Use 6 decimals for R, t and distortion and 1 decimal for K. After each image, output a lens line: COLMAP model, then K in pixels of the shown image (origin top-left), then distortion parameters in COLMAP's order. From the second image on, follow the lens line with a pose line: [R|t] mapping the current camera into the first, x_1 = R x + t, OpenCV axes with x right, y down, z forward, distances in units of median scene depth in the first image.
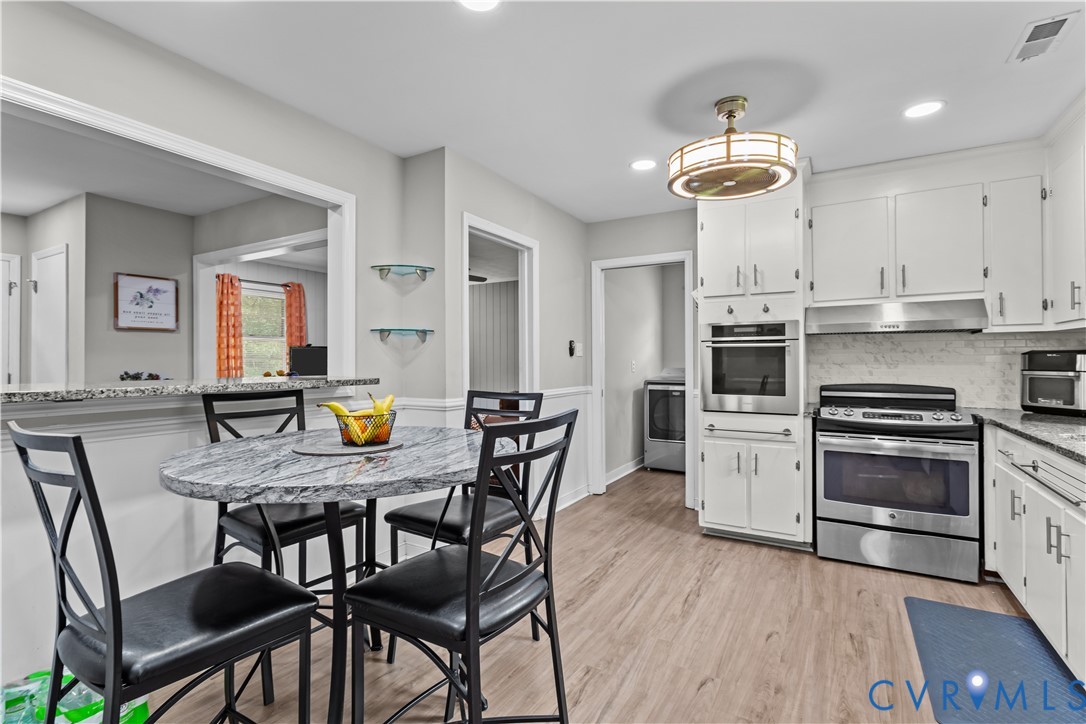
lens RADIAL K [[504.1, 0, 541.3], [0, 504.1, 356.2], [0, 0, 1]] dist [-0.002284, -0.000017]
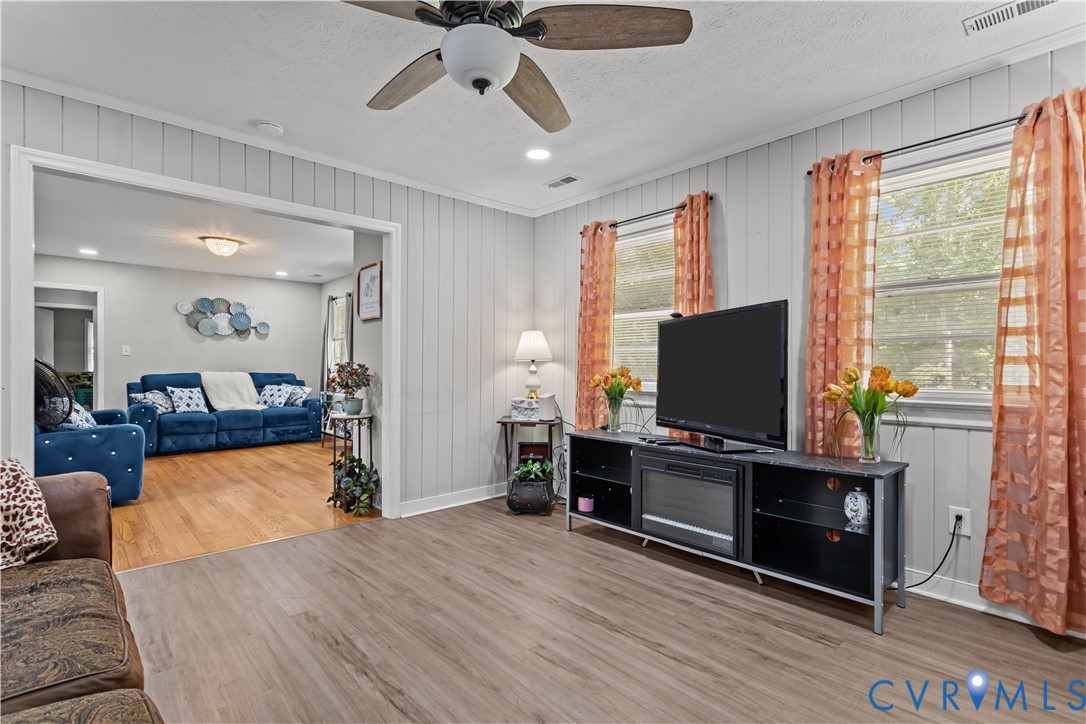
lens RADIAL K [[512.9, 0, 543.8], [0, 512.9, 367.0], [0, 0, 1]] dist [-0.000436, 0.000407]
pose [[-0.292281, 0.001652, -0.956331, 0.096612], [0.006170, 0.999981, -0.000158, 0.054410], [0.956313, -0.005947, -0.292285, 2.068275]]
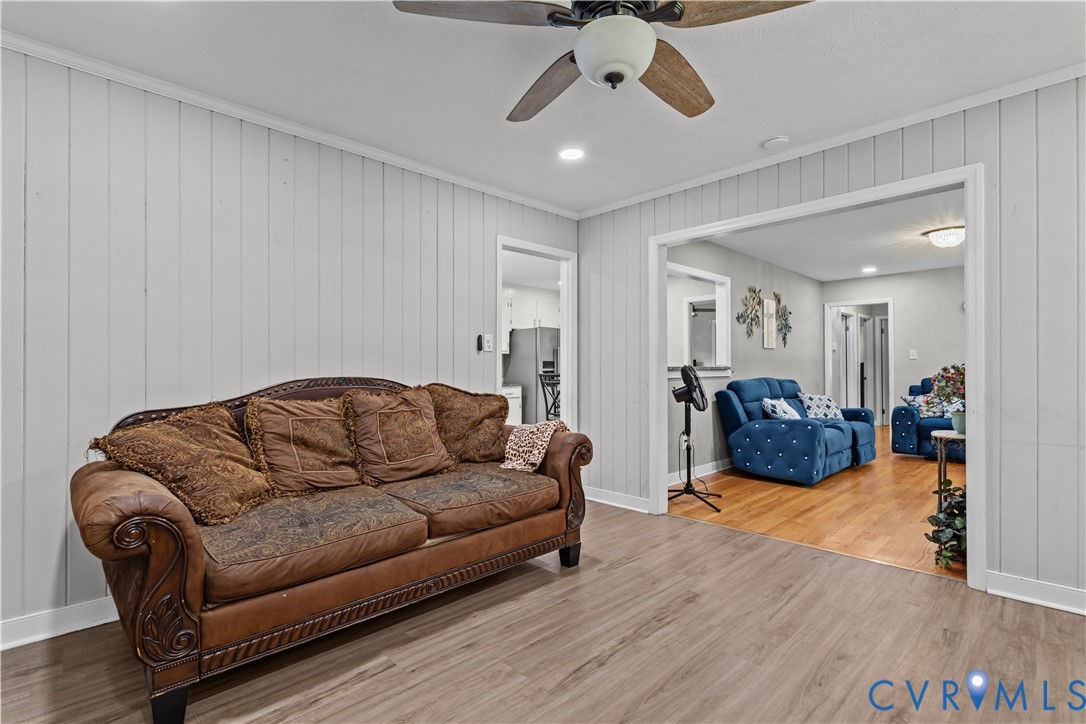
lens RADIAL K [[512.9, 0, 543.8], [0, 512.9, 367.0], [0, 0, 1]] dist [-0.000436, 0.000407]
pose [[-0.964723, 0.008570, 0.263126, -0.473602], [0.004676, 0.999870, -0.015423, 0.055771], [-0.263224, -0.013648, -0.964638, 2.367867]]
